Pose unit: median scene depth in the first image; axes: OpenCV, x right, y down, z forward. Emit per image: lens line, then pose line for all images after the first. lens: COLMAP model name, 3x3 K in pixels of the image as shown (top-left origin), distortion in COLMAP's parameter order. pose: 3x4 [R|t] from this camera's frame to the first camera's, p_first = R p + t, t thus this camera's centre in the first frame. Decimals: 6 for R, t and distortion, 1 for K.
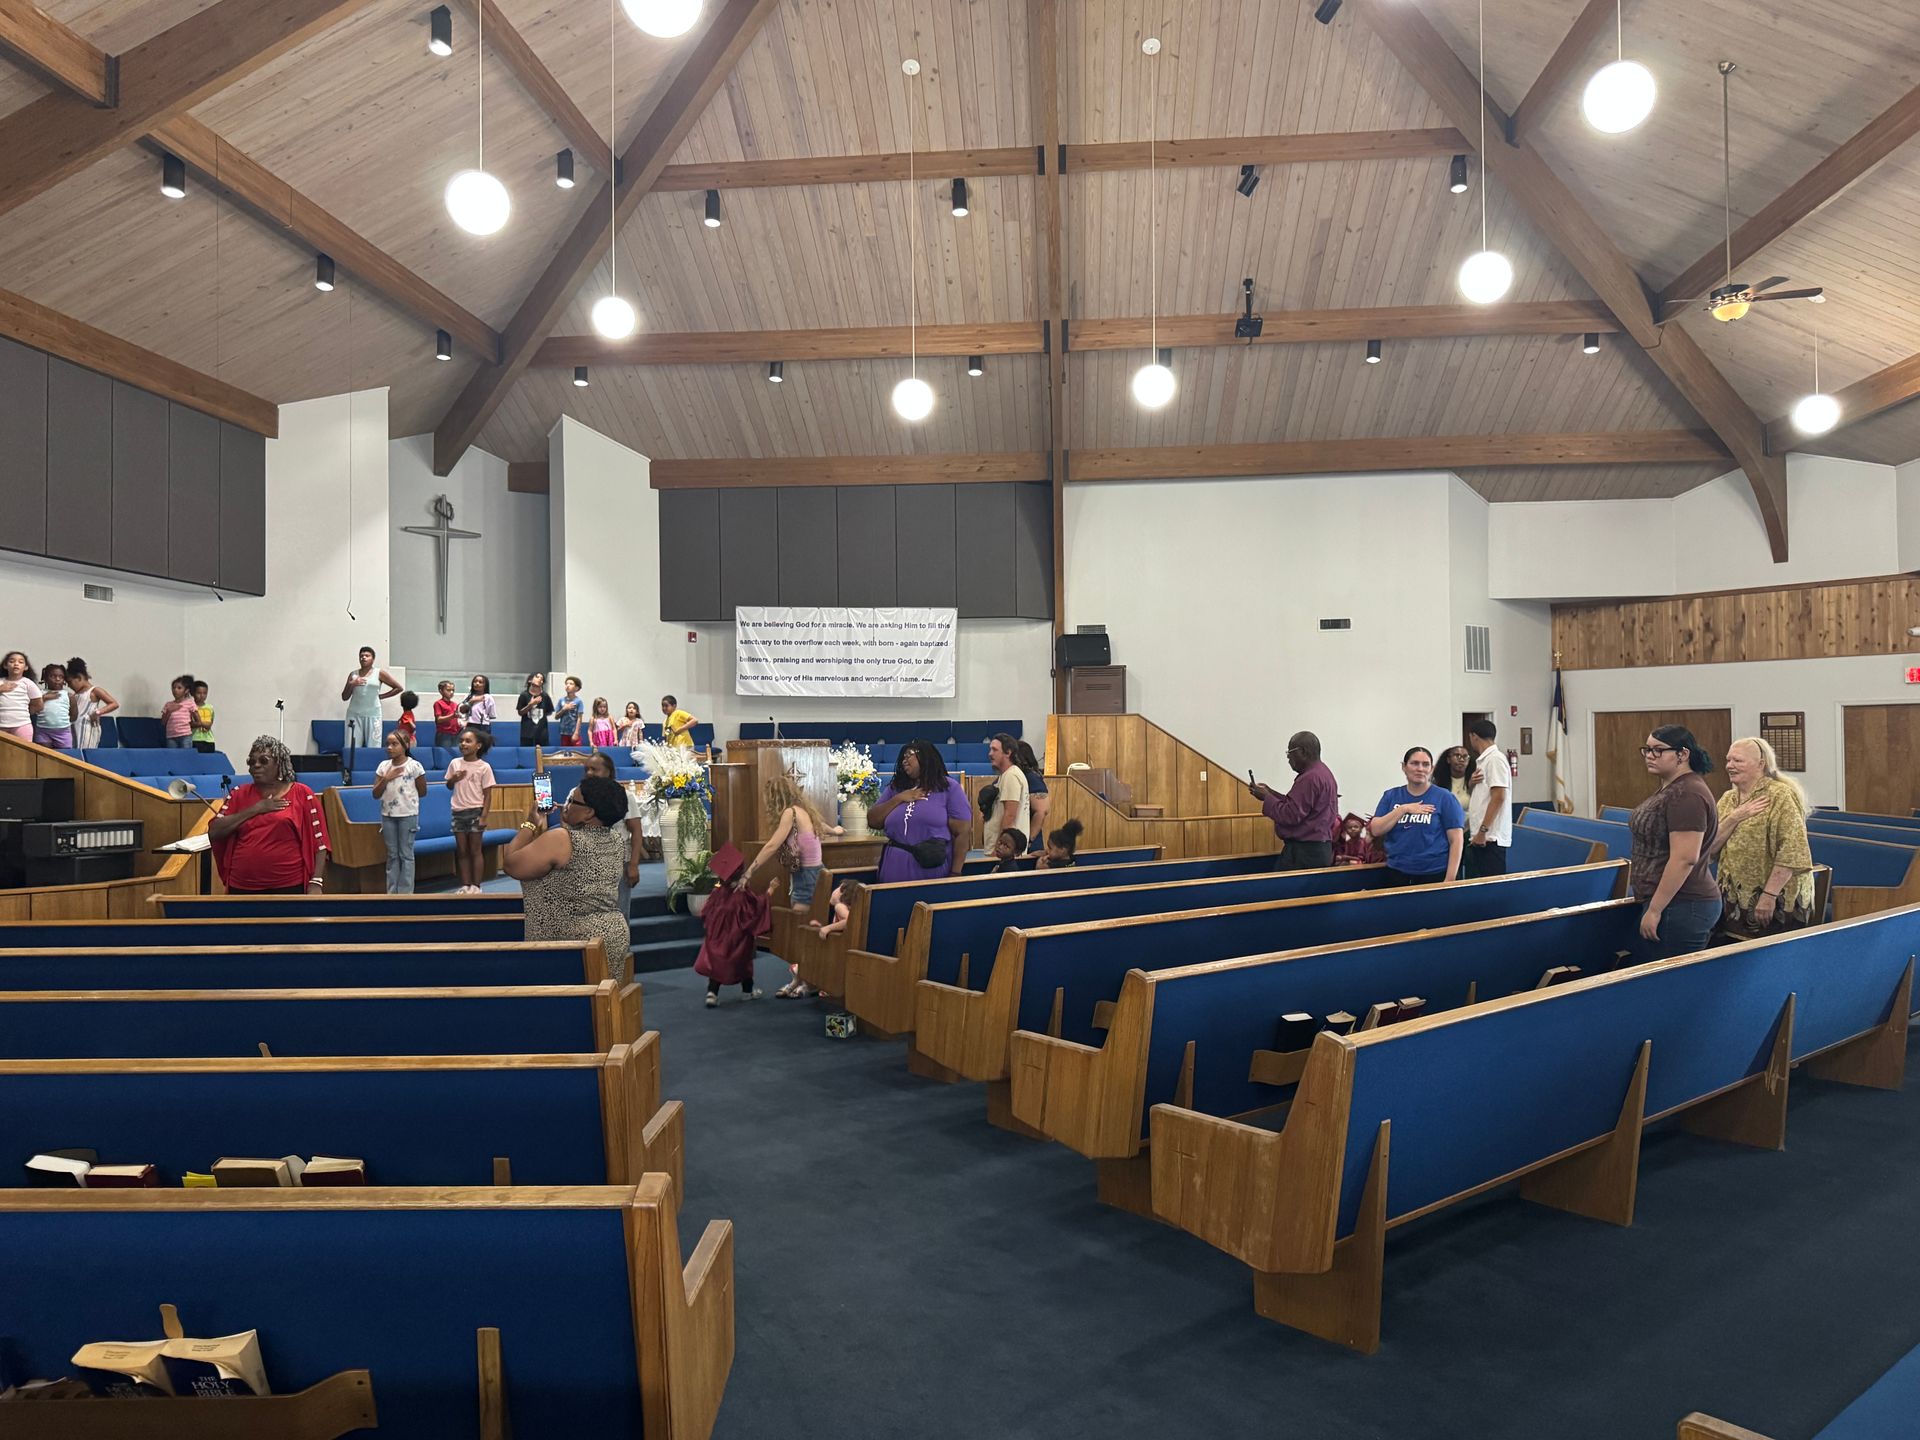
lens RADIAL K [[1423.6, 0, 948.8], [0, 1423.6, 715.7], [0, 0, 1]] dist [-0.012105, -0.010431]
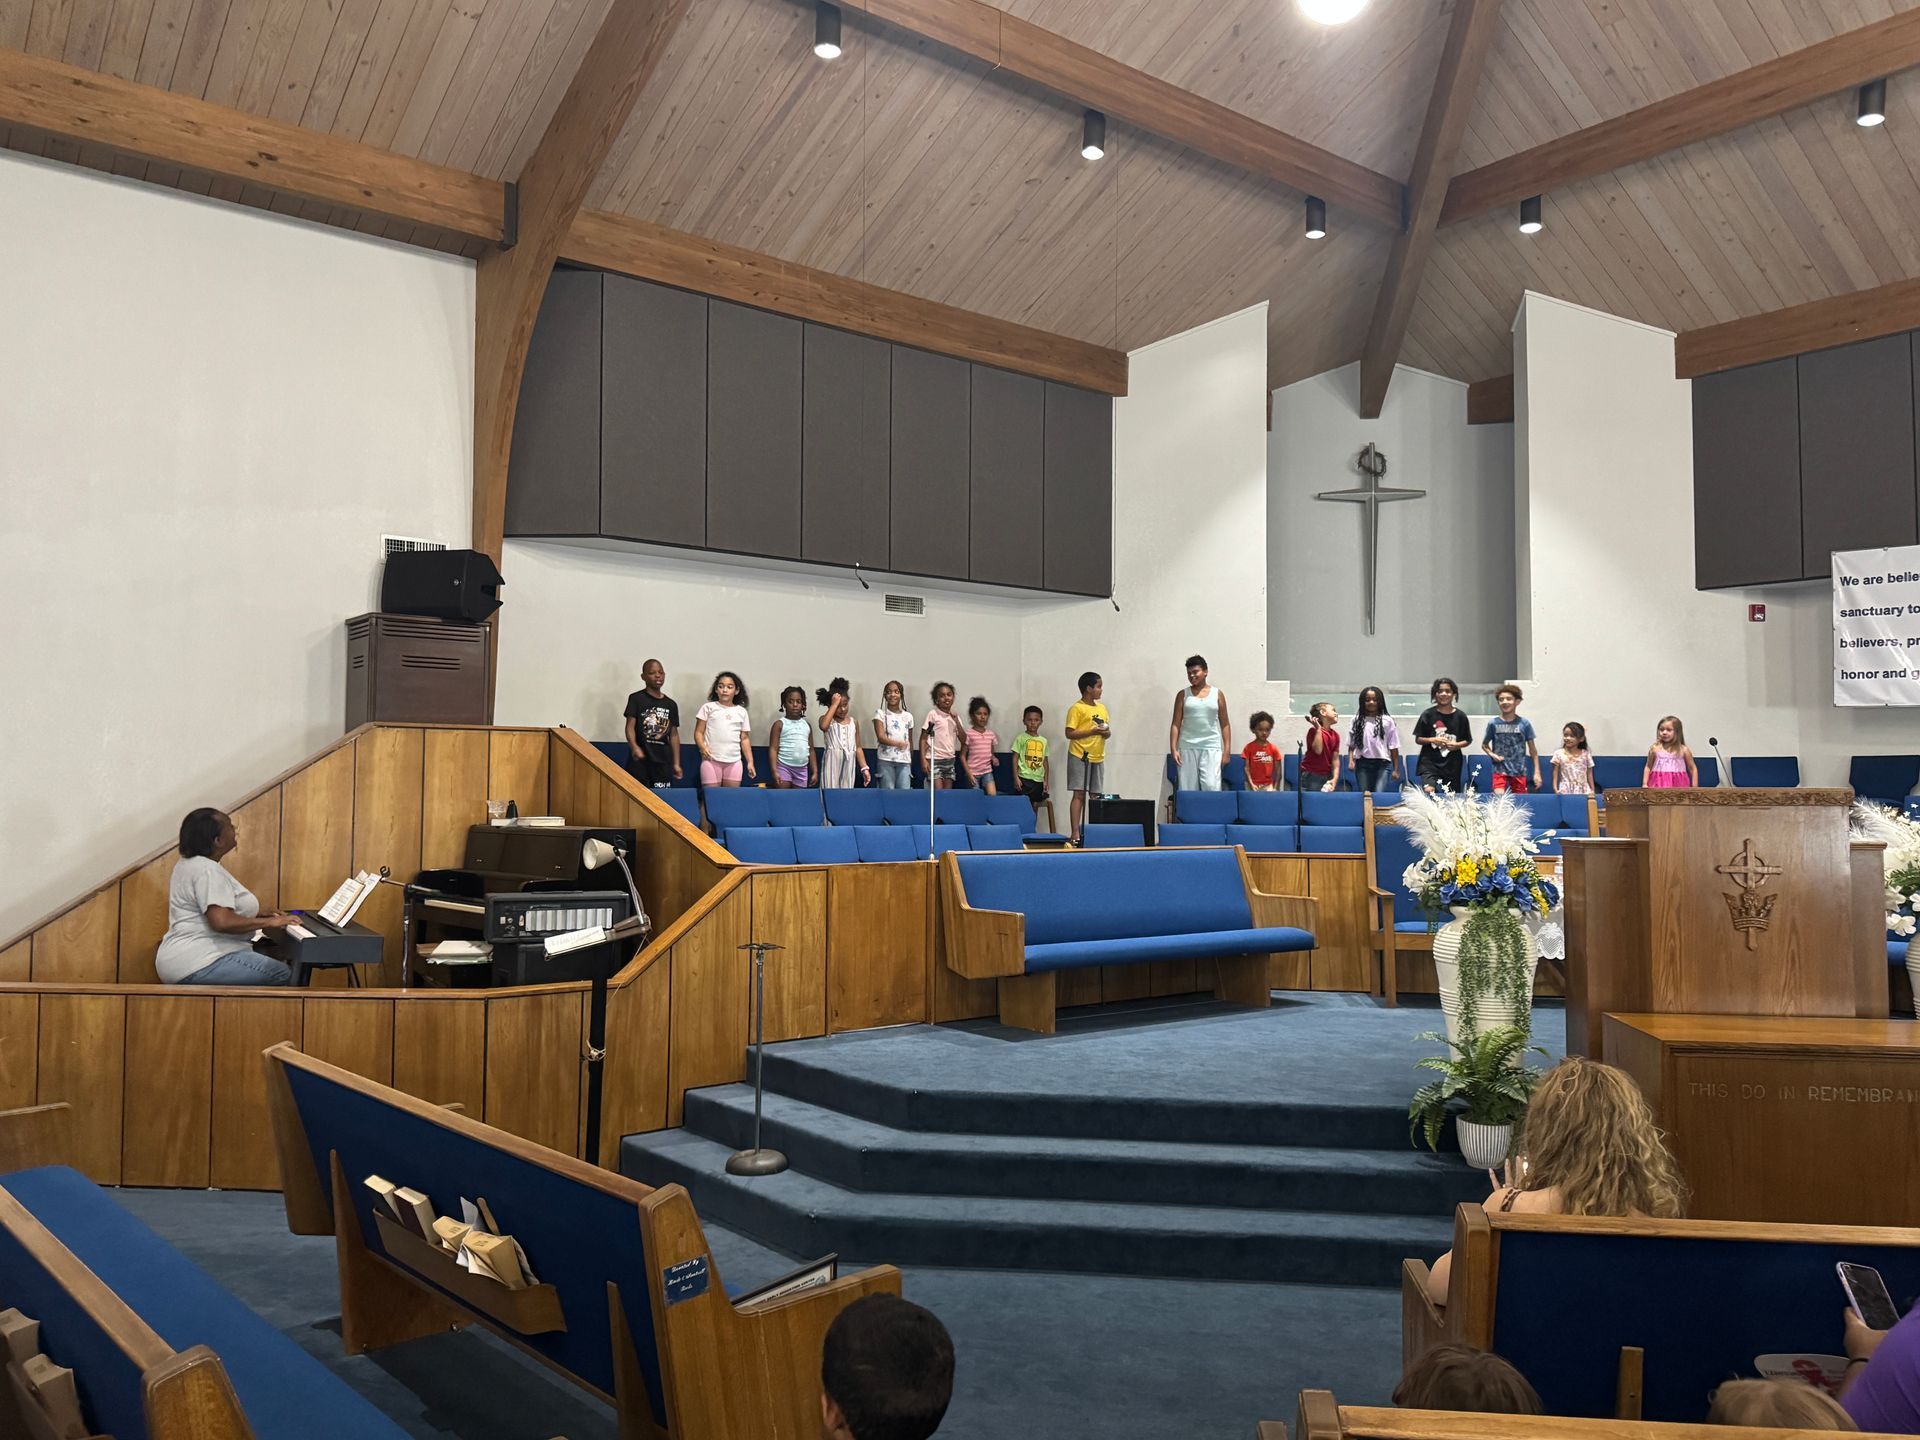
lens RADIAL K [[1423.6, 0, 954.3], [0, 1423.6, 731.7], [0, 0, 1]] dist [-0.012105, -0.010431]
pose [[0.677147, -0.021532, -0.735532, 0.030770], [0.007302, 0.999719, -0.022543, 0.006219], [0.735811, 0.009894, 0.677114, 0.378140]]
